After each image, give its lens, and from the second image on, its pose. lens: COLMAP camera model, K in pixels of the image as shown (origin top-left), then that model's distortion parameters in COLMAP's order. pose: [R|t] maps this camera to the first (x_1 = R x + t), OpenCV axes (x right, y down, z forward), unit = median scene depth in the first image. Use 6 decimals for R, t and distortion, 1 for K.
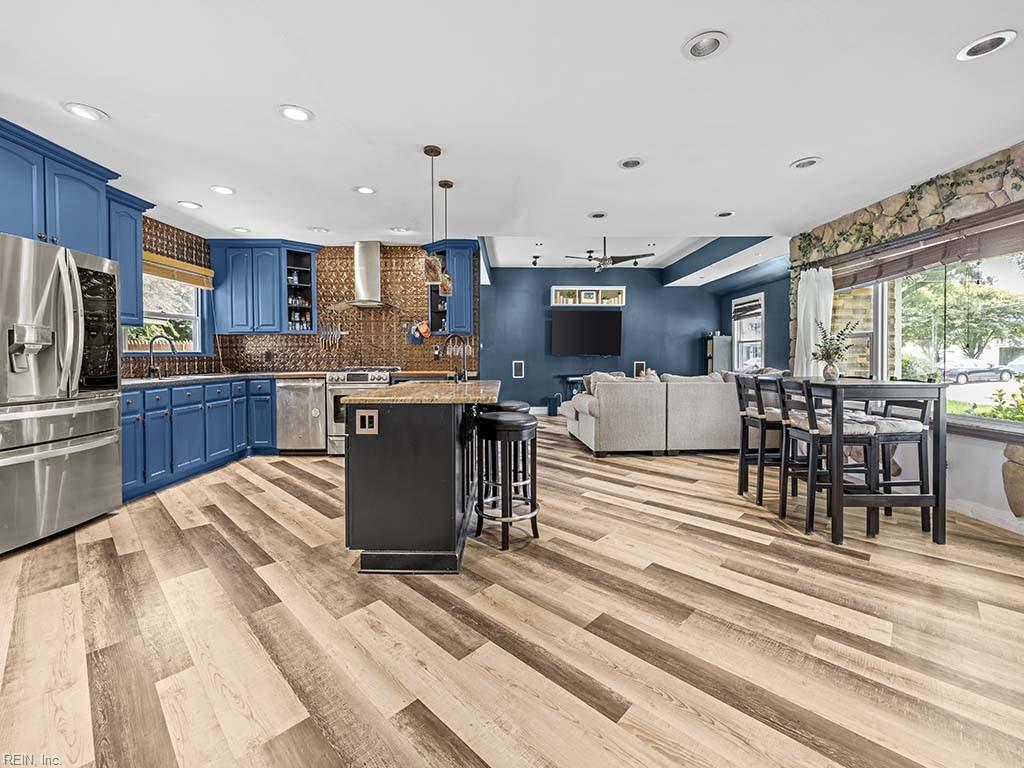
lens RADIAL K [[430.6, 0, 503.1], [0, 430.6, 361.8], [0, 0, 1]] dist [0.002614, 0.000650]
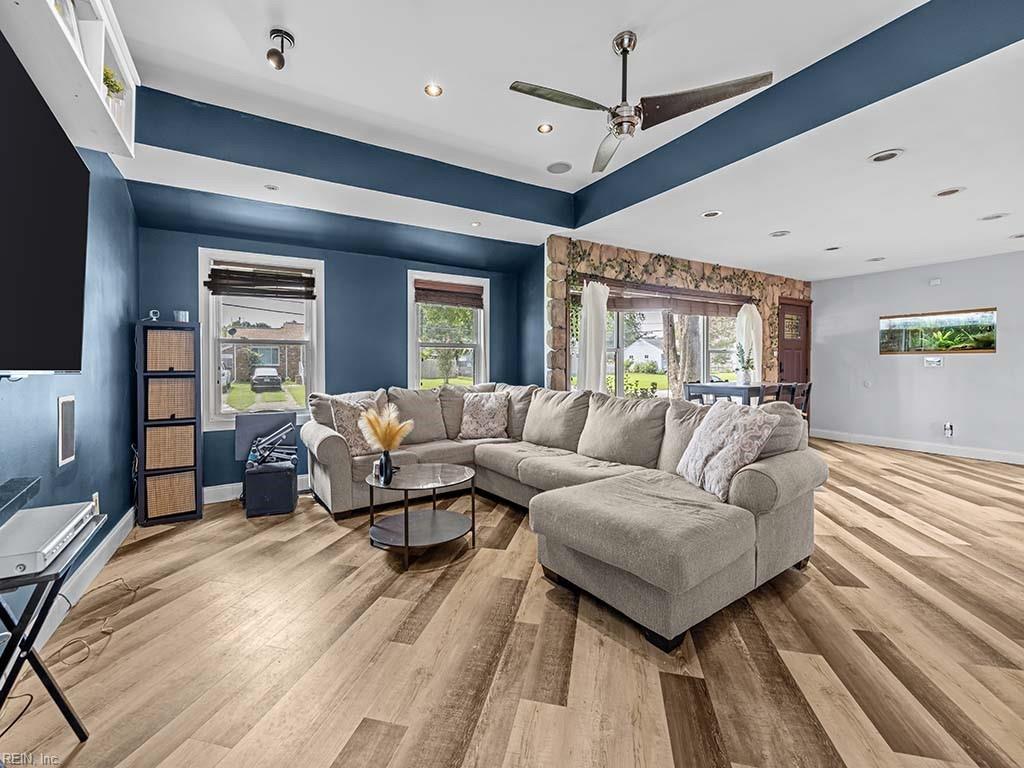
lens RADIAL K [[440.1, 0, 506.6], [0, 440.1, 349.9], [0, 0, 1]] dist [0.005056, 0.000357]
pose [[-0.520828, 0.033577, 0.853001, -0.060067], [0.015405, 0.999433, -0.029935, -0.037545], [-0.853522, -0.002451, -0.521050, 2.168537]]
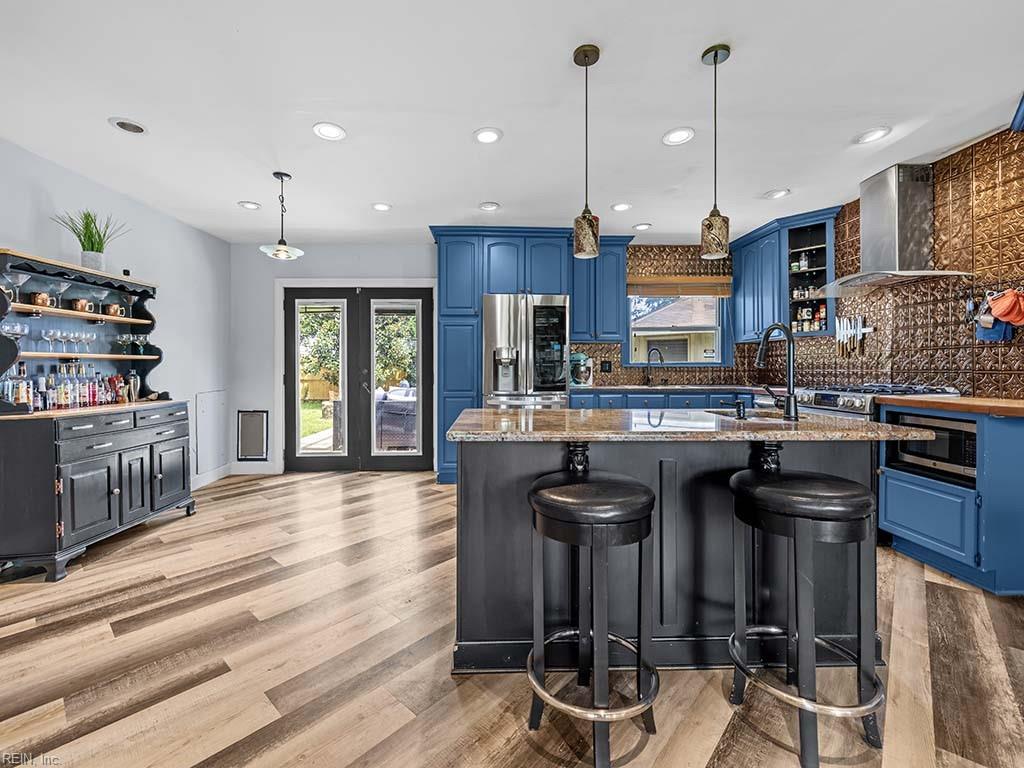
lens RADIAL K [[443.5, 0, 510.4], [0, 443.5, 367.5], [0, 0, 1]] dist [0.003343, 0.000648]
pose [[0.040171, 0.002680, -0.999189, 0.411255], [-0.012968, 0.999914, 0.002161, -0.009902], [0.999109, 0.012871, 0.040202, 0.694436]]
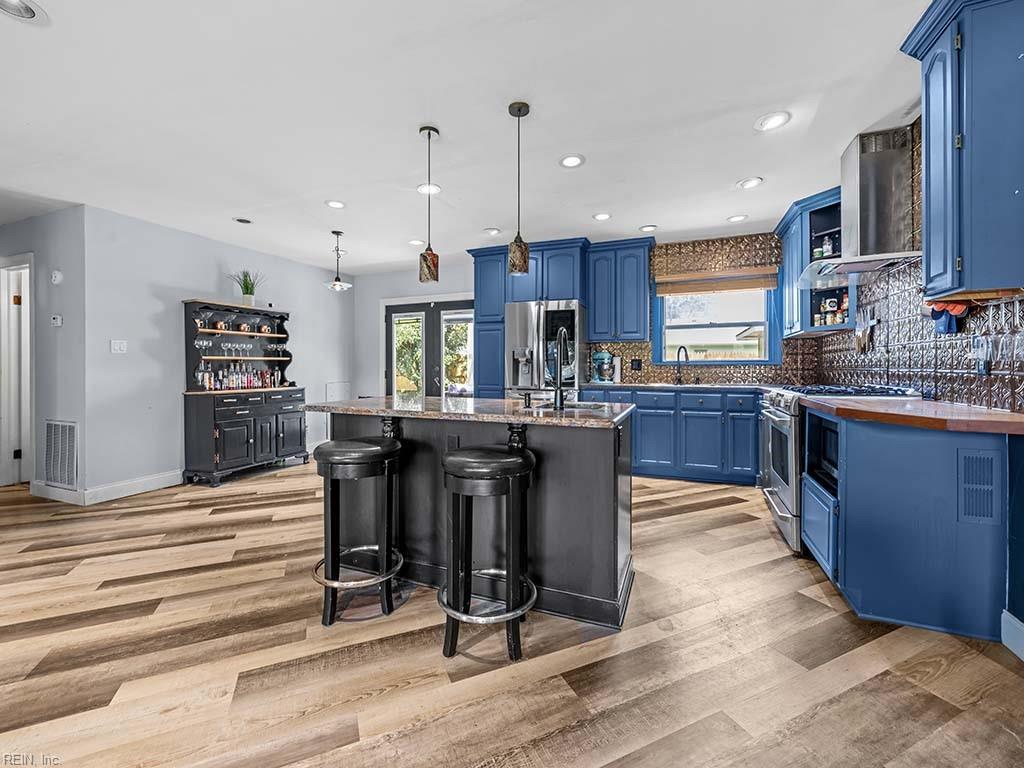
lens RADIAL K [[432.6, 0, 513.4], [0, 432.6, 367.4], [0, 0, 1]] dist [0.002014, 0.000457]
pose [[-0.367906, 0.006087, -0.929843, 0.484402], [-0.011584, 0.999871, 0.011129, -0.015757], [0.929791, 0.014866, -0.367788, 1.204741]]
